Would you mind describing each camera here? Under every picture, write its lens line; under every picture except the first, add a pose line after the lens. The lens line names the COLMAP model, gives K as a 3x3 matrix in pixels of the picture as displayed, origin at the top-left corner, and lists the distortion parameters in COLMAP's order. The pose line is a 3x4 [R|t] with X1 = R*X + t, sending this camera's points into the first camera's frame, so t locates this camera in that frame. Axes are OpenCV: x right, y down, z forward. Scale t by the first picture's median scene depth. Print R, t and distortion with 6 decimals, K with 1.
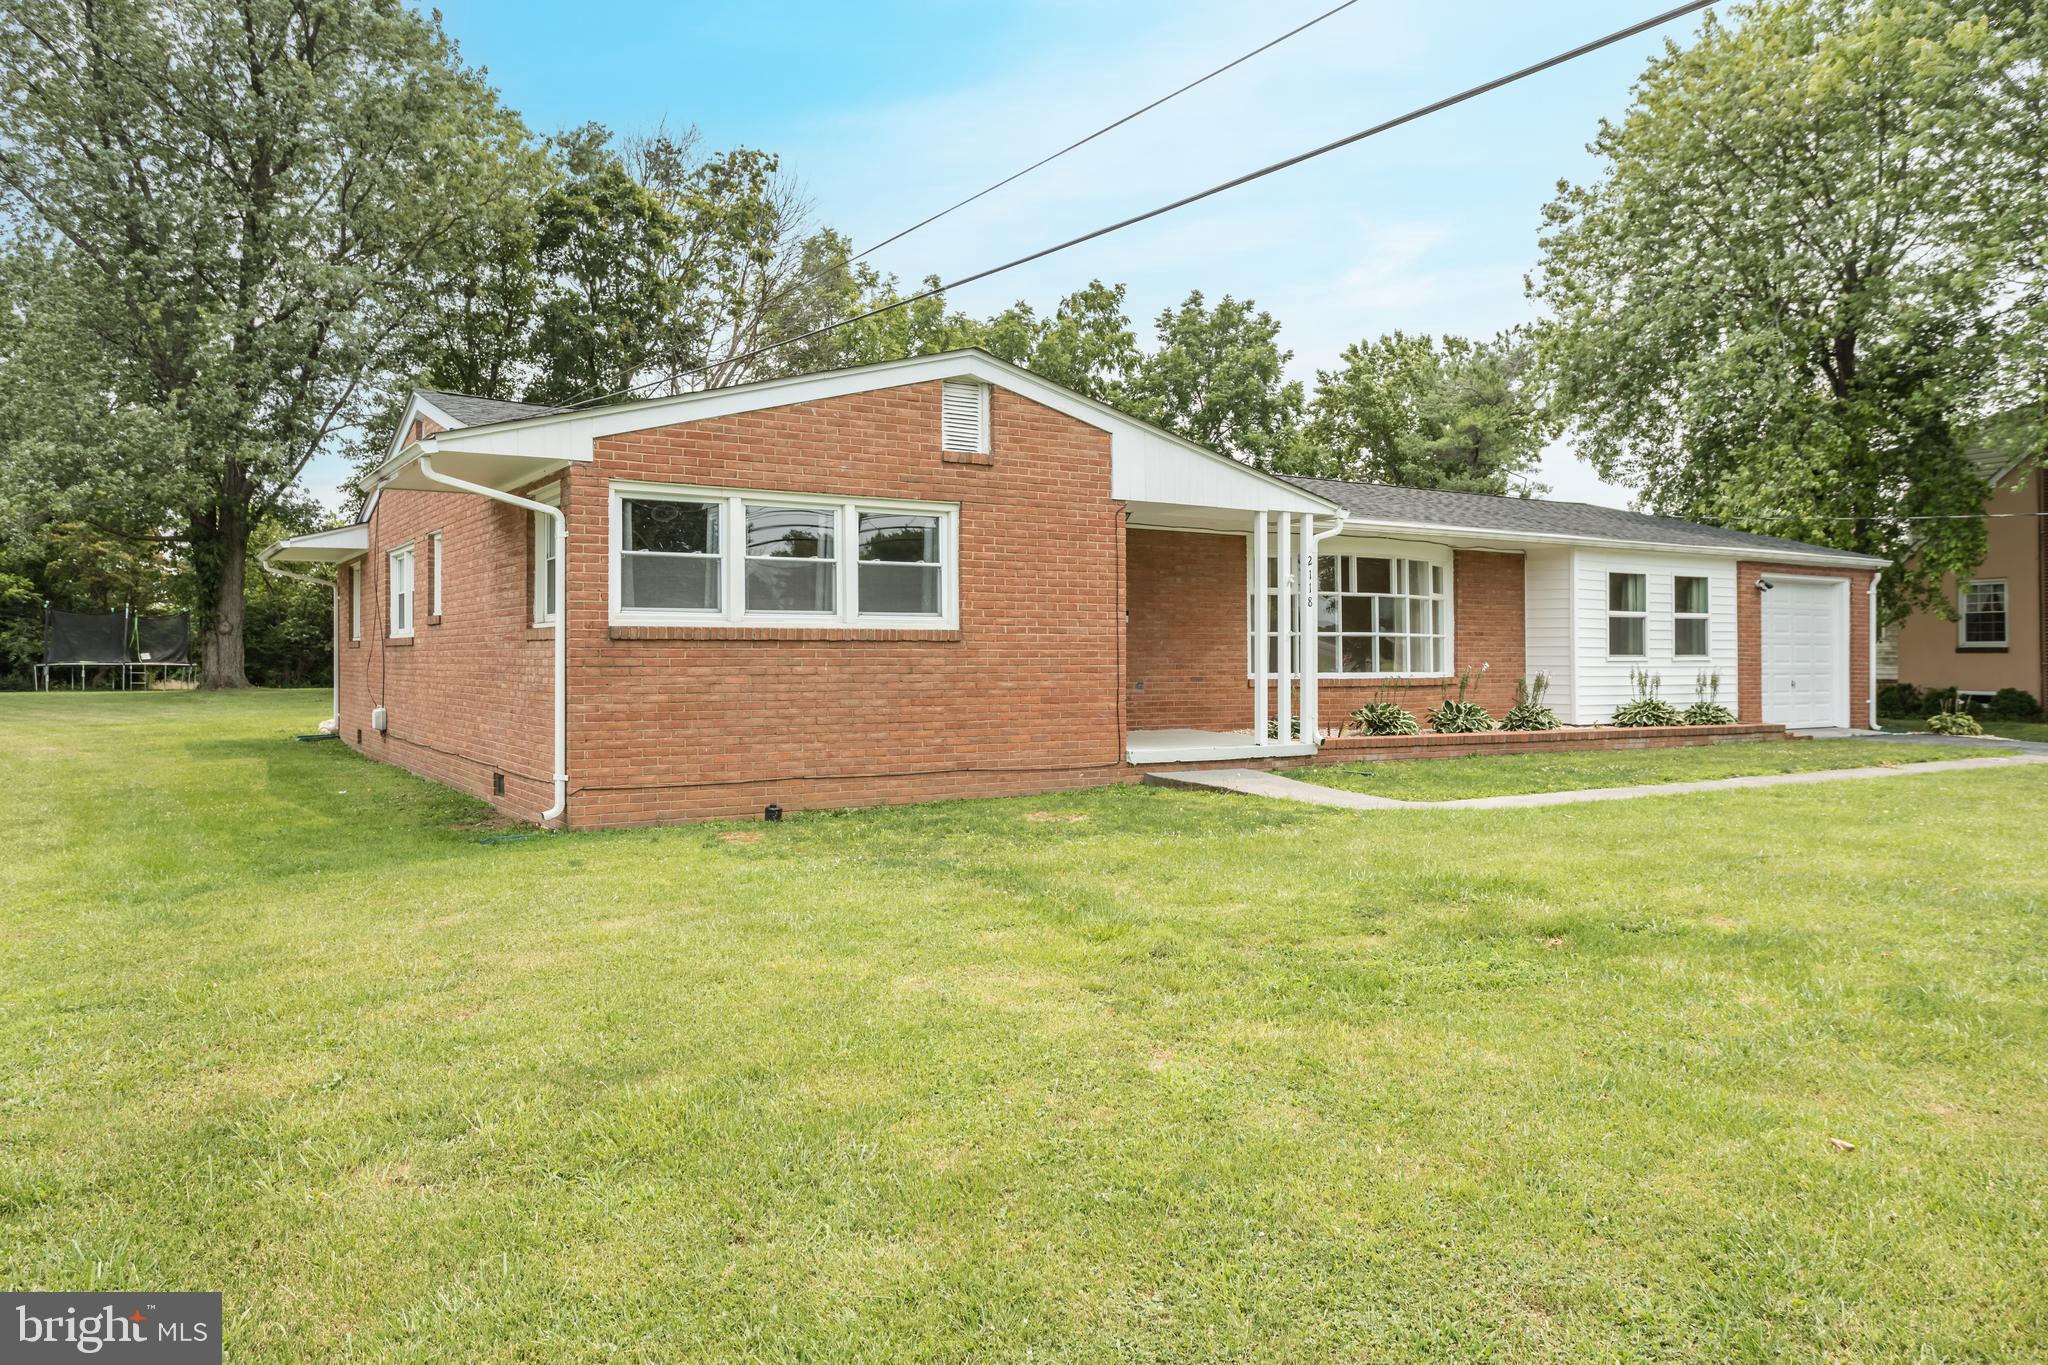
lens RADIAL K [[1466.9, 0, 1023.8], [0, 1466.9, 642.9], [0, 0, 1]] dist [-0.000190, -0.000485]
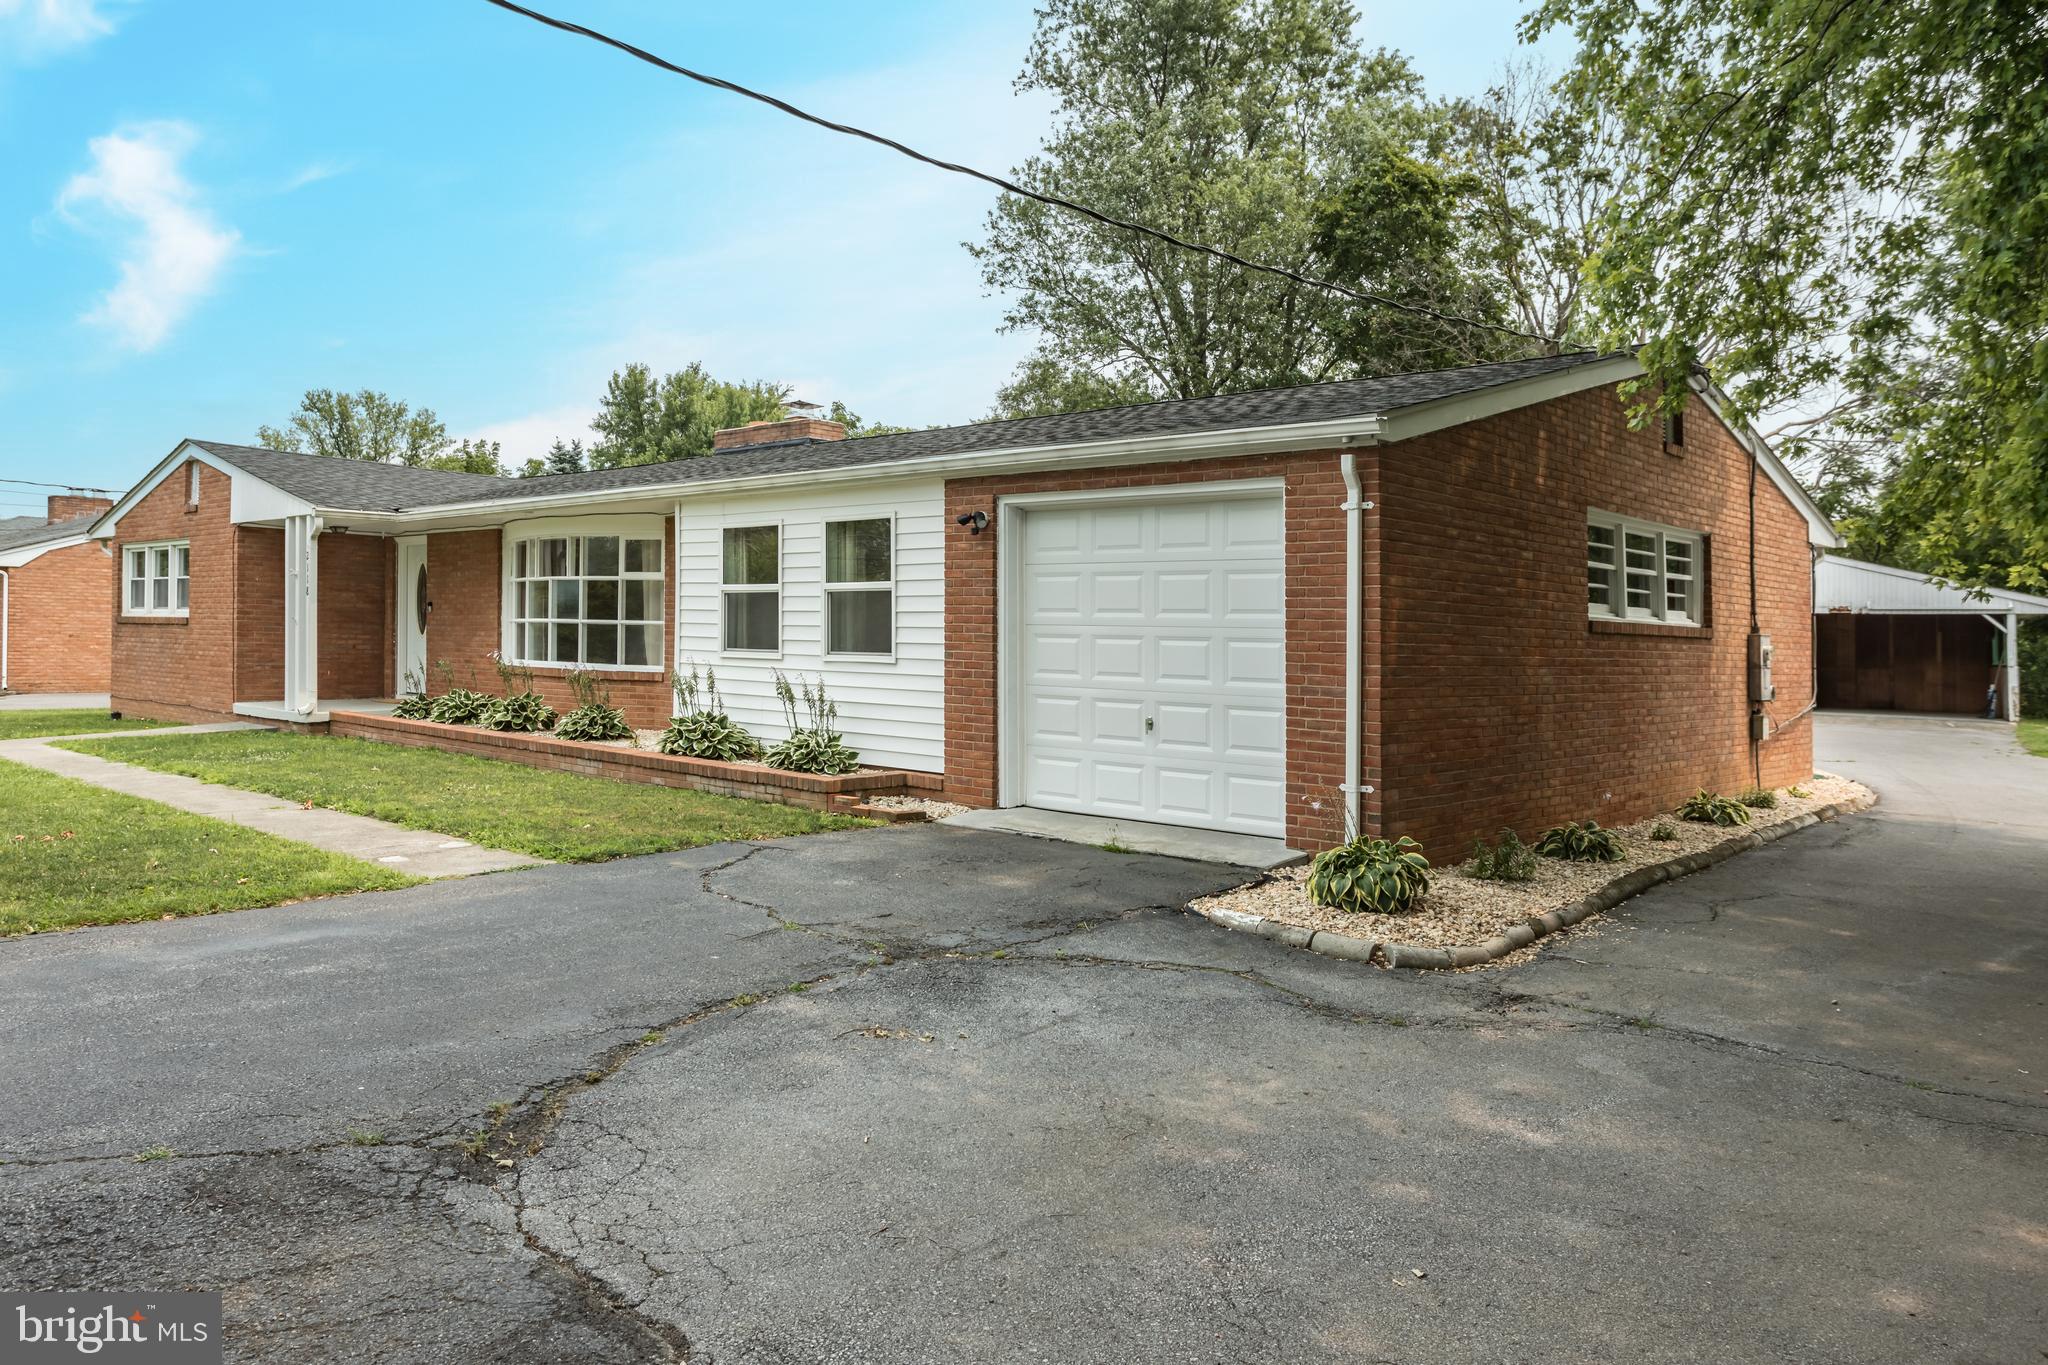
lens RADIAL K [[1466.9, 0, 1023.8], [0, 1466.9, 642.9], [0, 0, 1]] dist [-0.000190, -0.000485]
pose [[0.250794, -0.004304, -0.968031, 1.263111], [-0.025265, 0.999620, -0.010990, 0.011442], [0.967711, 0.027213, 0.250590, 1.100531]]
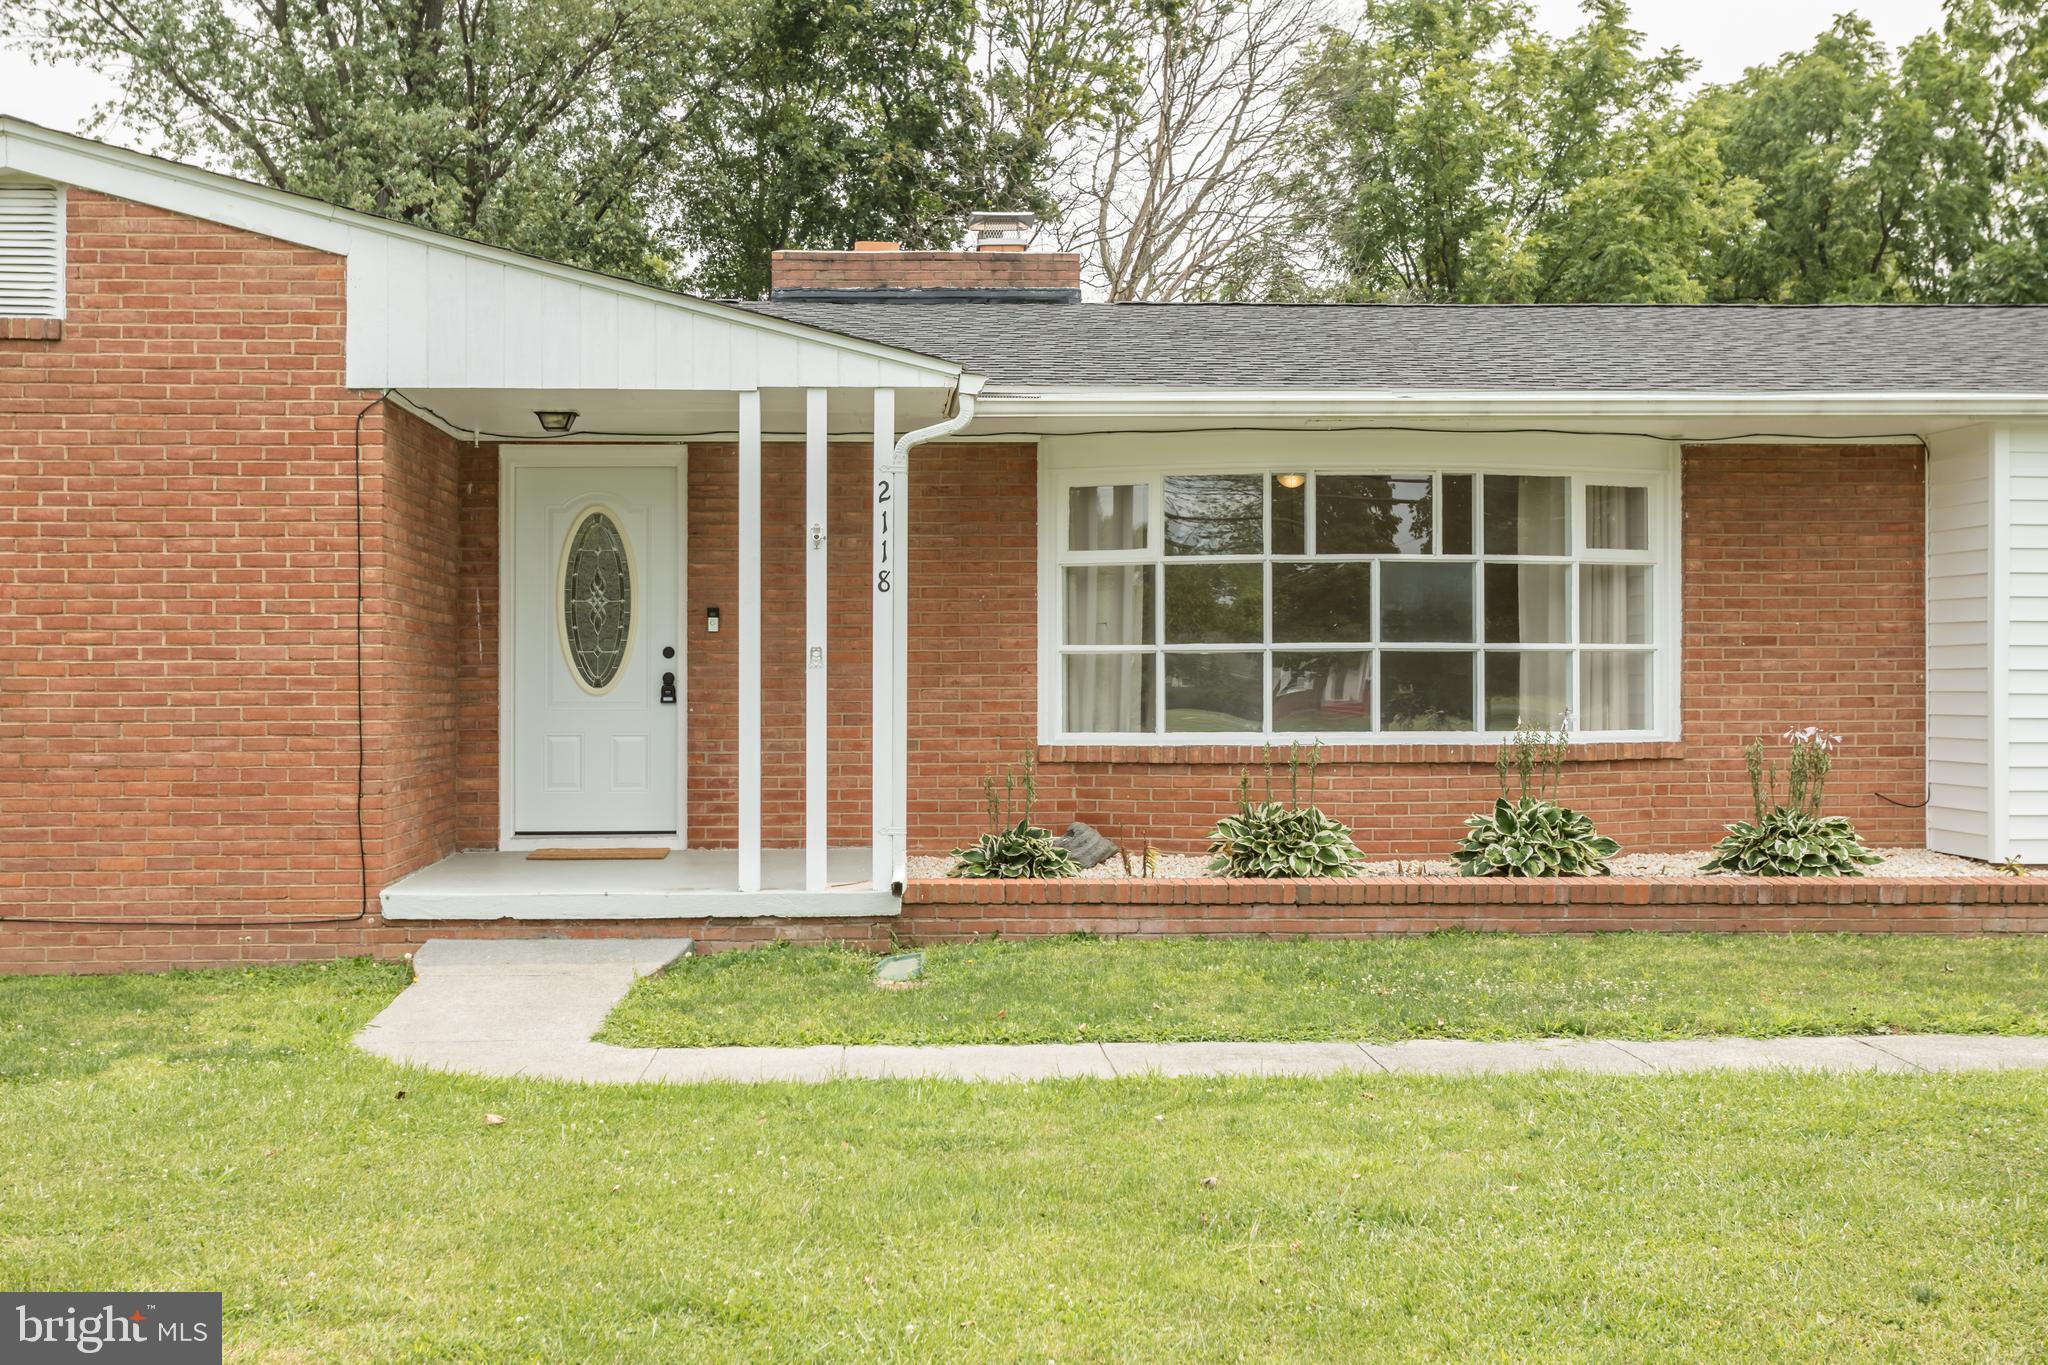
lens RADIAL K [[2324.2, 0, 1024.0], [0, 2324.2, 682.5], [0, 0, 1]] dist [0.031972, 0.017757]
pose [[0.853344, -0.004074, -0.521332, 0.537425], [0.009197, 0.999931, 0.007241, -0.001188], [0.521267, -0.010974, 0.853323, 0.354227]]
